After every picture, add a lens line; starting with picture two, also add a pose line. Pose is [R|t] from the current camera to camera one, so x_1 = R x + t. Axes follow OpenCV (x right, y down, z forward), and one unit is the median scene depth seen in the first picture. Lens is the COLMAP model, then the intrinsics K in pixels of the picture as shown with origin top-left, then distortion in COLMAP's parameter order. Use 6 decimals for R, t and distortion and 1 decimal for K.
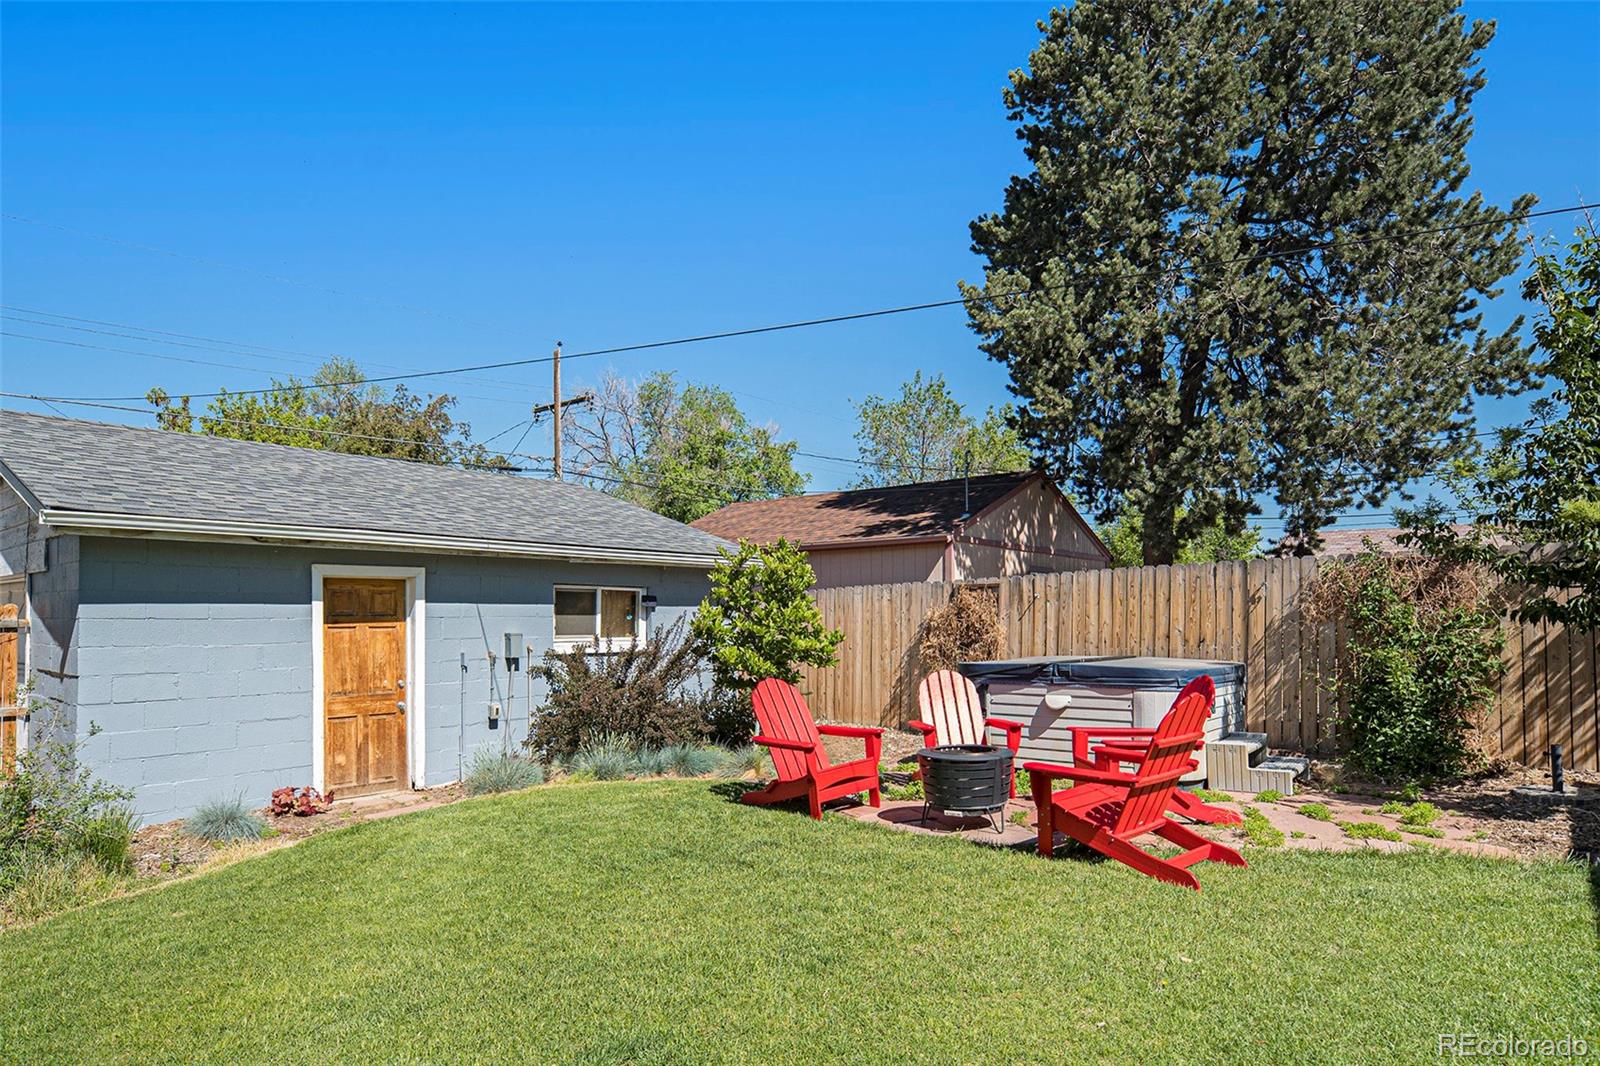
lens RADIAL K [[929.6, 0, 797.6], [0, 929.6, 535.0], [0, 0, 1]] dist [-0.000830, 0.000004]
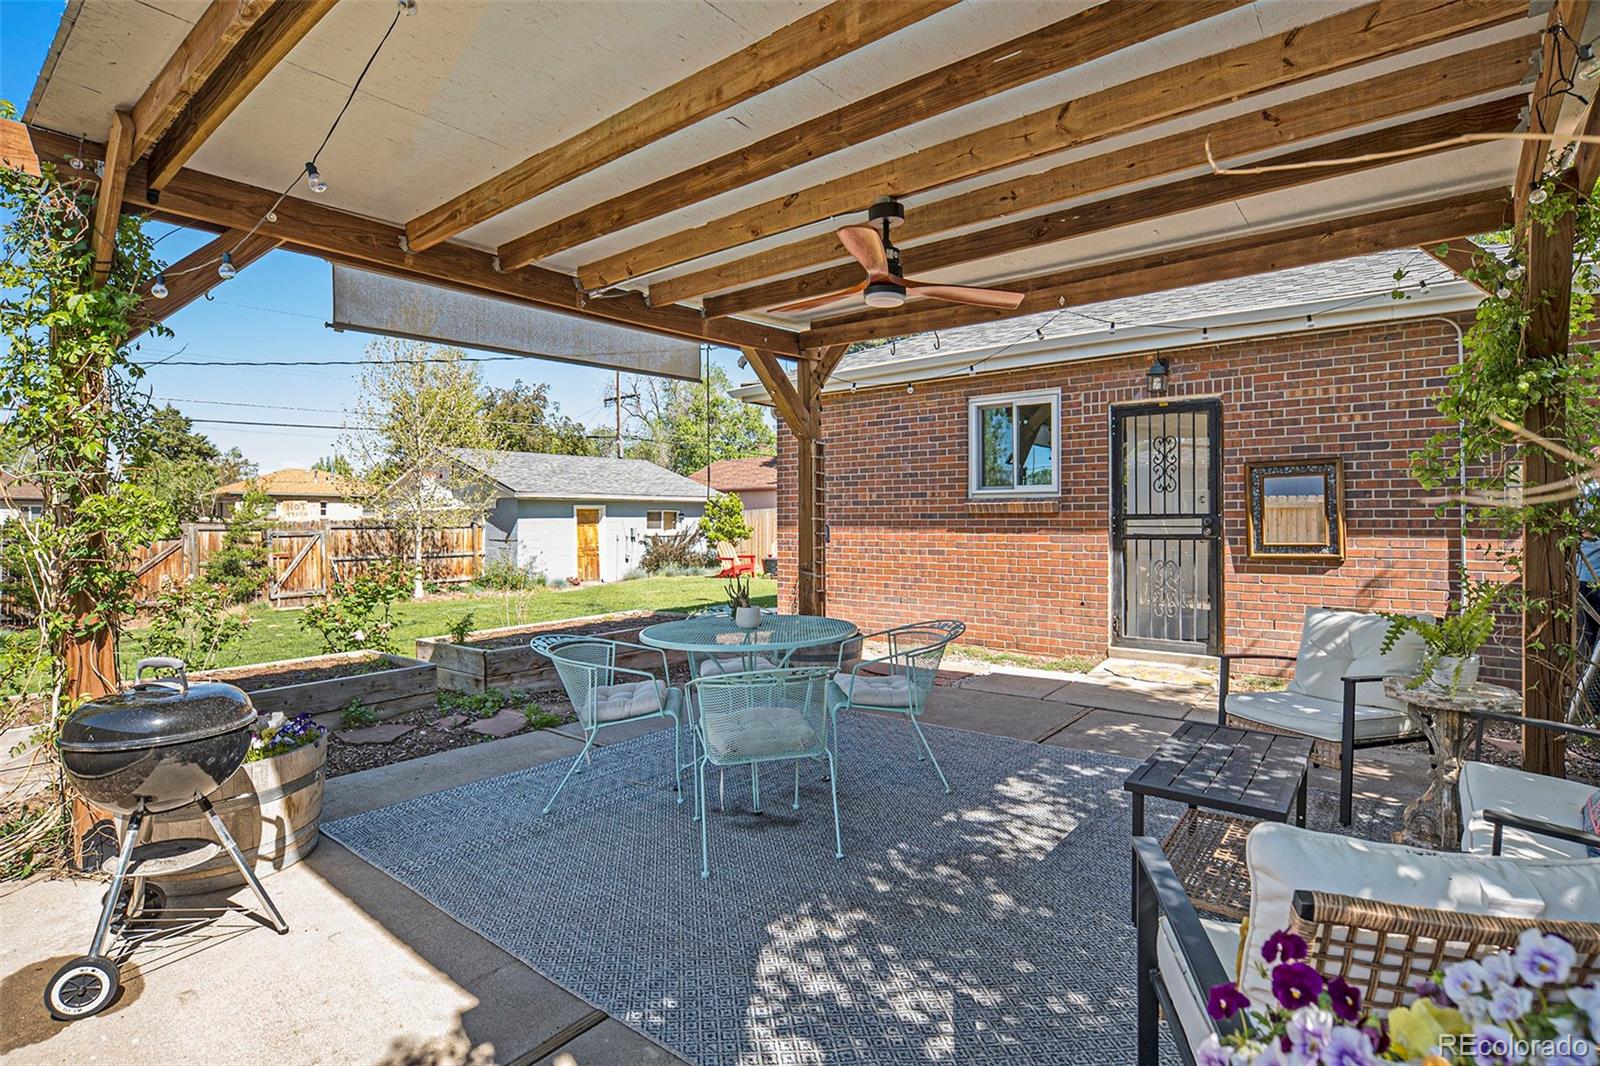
lens RADIAL K [[784.5, 0, 801.0], [0, 784.5, 525.6], [0, 0, 1]] dist [-0.005579, -0.000626]
pose [[0.999842, -0.004018, 0.017291, 0.148194], [0.002335, 0.995352, 0.096276, -0.121316], [-0.017597, -0.096220, 0.995205, -1.296314]]
